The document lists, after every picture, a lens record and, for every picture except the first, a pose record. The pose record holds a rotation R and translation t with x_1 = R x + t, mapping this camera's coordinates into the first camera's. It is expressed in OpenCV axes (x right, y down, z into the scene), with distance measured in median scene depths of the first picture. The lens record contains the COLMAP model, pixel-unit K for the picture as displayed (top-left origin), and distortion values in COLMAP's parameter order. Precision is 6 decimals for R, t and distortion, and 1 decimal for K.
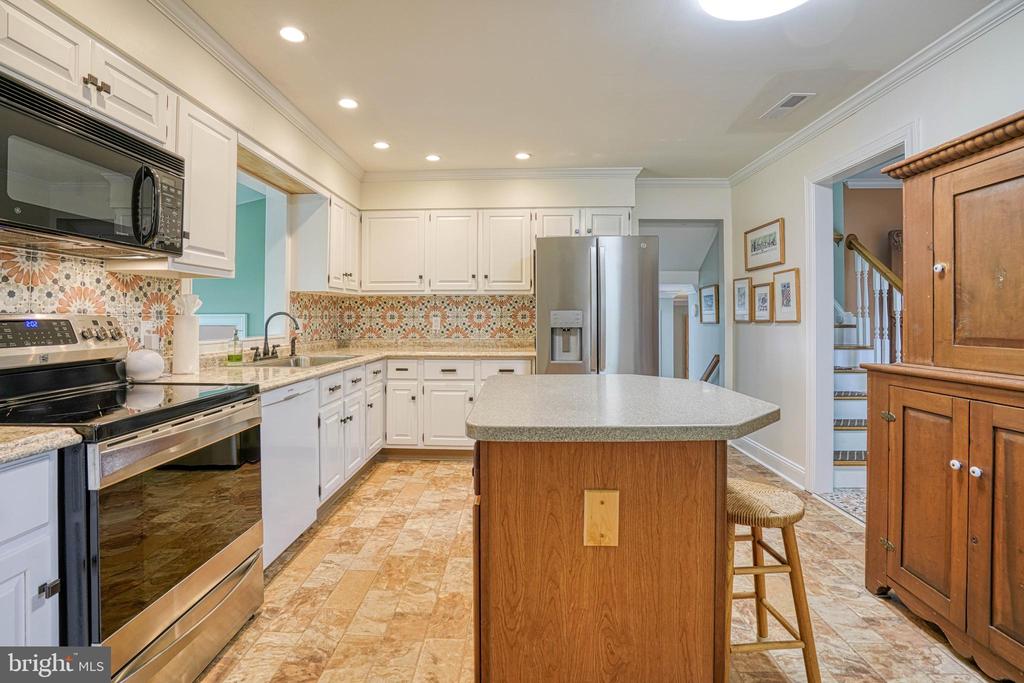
lens RADIAL K [[486.3, 0, 517.9], [0, 486.3, 312.2], [0, 0, 1]] dist [-0.004593, -0.000037]
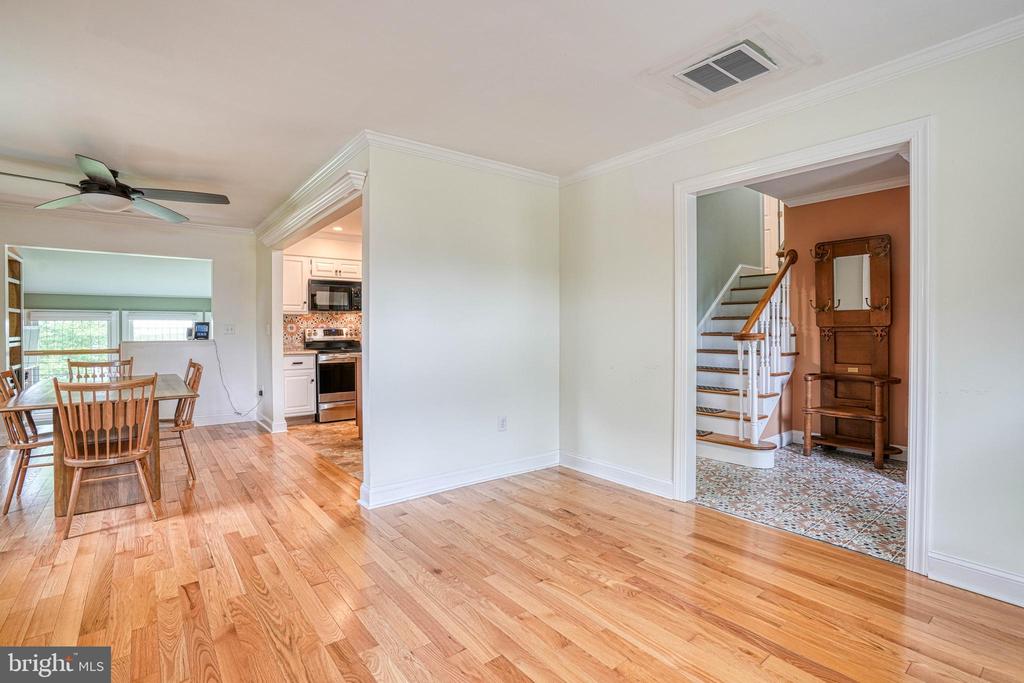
lens RADIAL K [[508.3, 0, 509.3], [0, 508.3, 335.8], [0, 0, 1]] dist [-0.031908, 0.010264]
pose [[0.643116, 0.010291, -0.765699, 2.228478], [0.009777, 0.999718, 0.021647, -0.006898], [0.765706, -0.021408, 0.642834, -0.433643]]
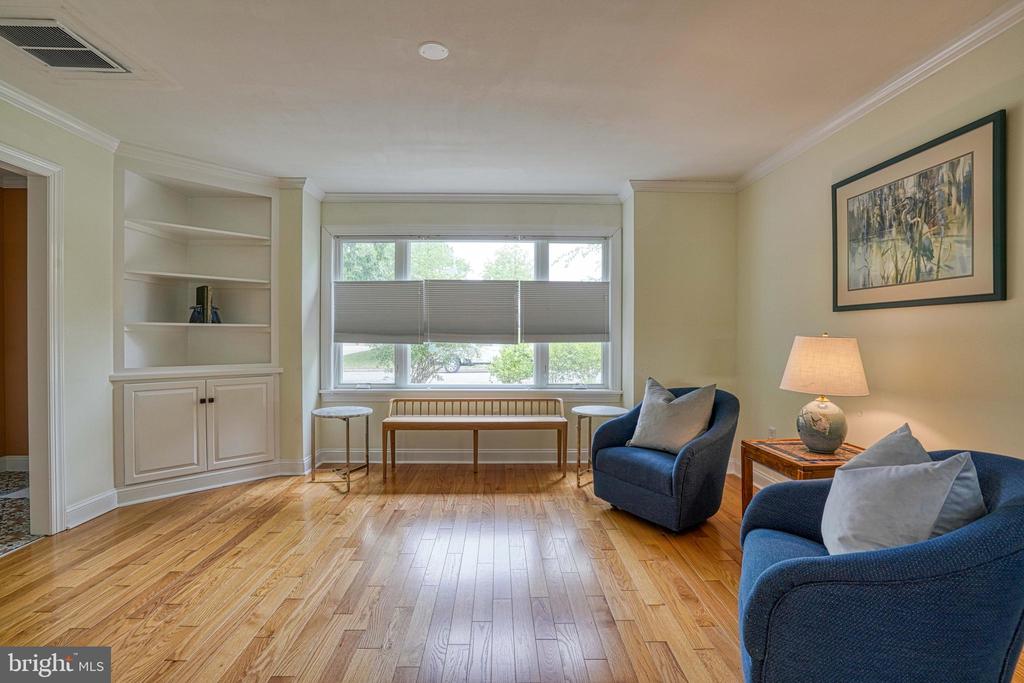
lens RADIAL K [[508.3, 0, 516.6], [0, 508.3, 337.6], [0, 0, 1]] dist [-0.031908, 0.010264]
pose [[-0.092422, -0.007361, 0.995693, 0.748531], [-0.010783, 0.999921, 0.006391, -0.004903], [-0.995662, -0.010146, -0.092494, -0.201603]]
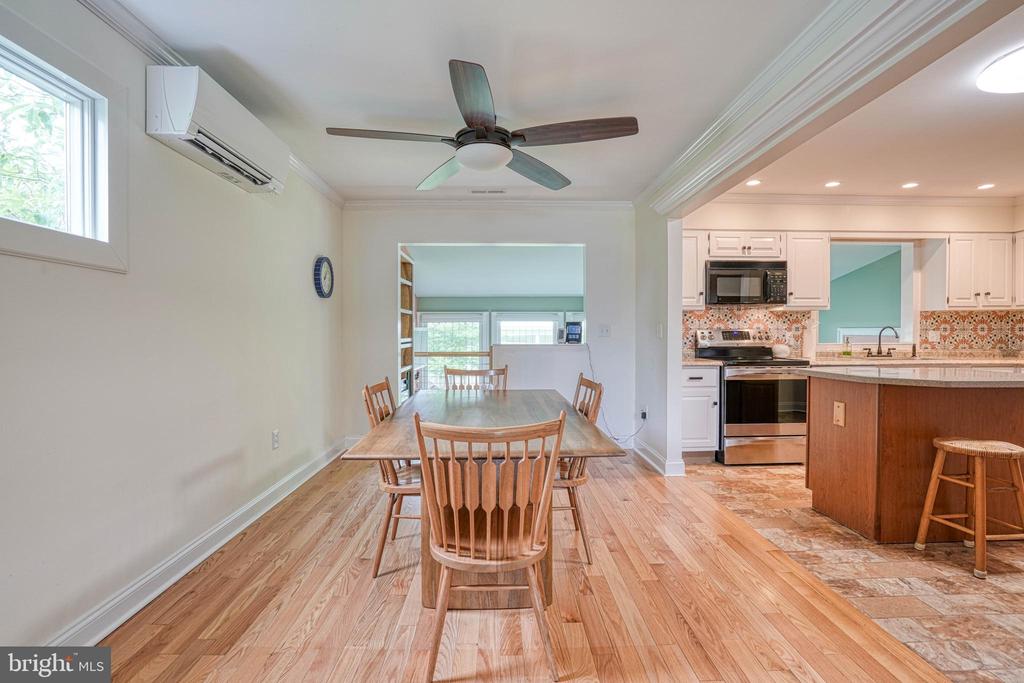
lens RADIAL K [[508.3, 0, 503.4], [0, 508.3, 332.8], [0, 0, 1]] dist [-0.031908, 0.010264]
pose [[0.074572, 0.002391, -0.997213, 1.321266], [0.012061, 0.999922, 0.003300, -0.001202], [0.997143, -0.012273, 0.074537, -0.433035]]
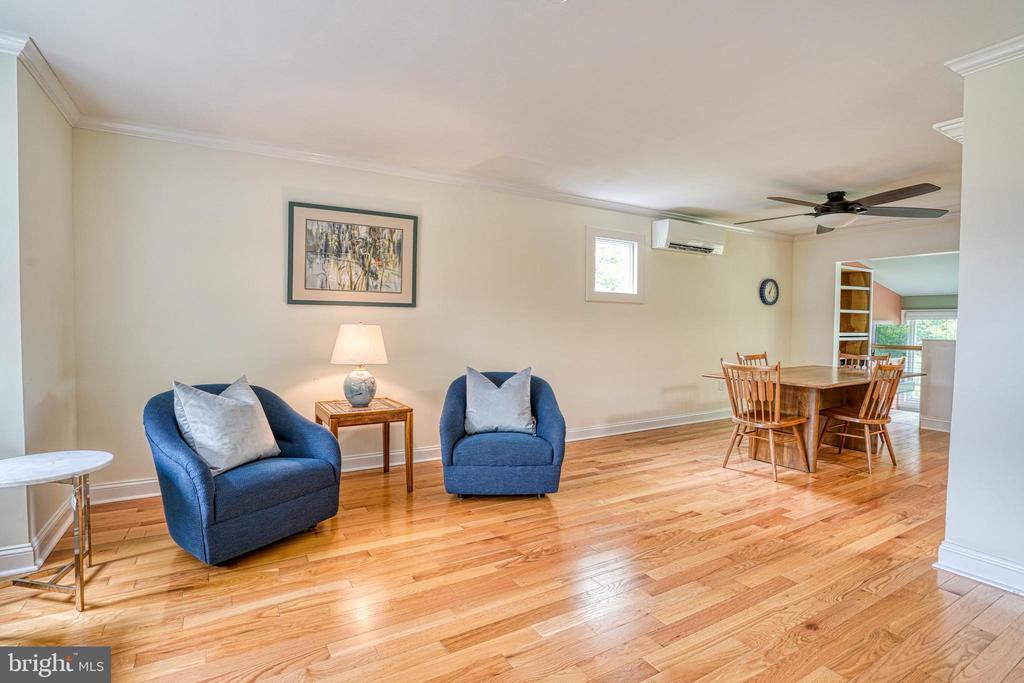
lens RADIAL K [[463.8, 0, 501.2], [0, 463.8, 338.4], [0, 0, 1]] dist [-0.013707, 0.000362]
pose [[-0.835883, 0.010680, -0.548804, 2.183842], [-0.000462, 0.999797, 0.020160, 0.006605], [0.548908, 0.017105, -0.835708, 0.460834]]
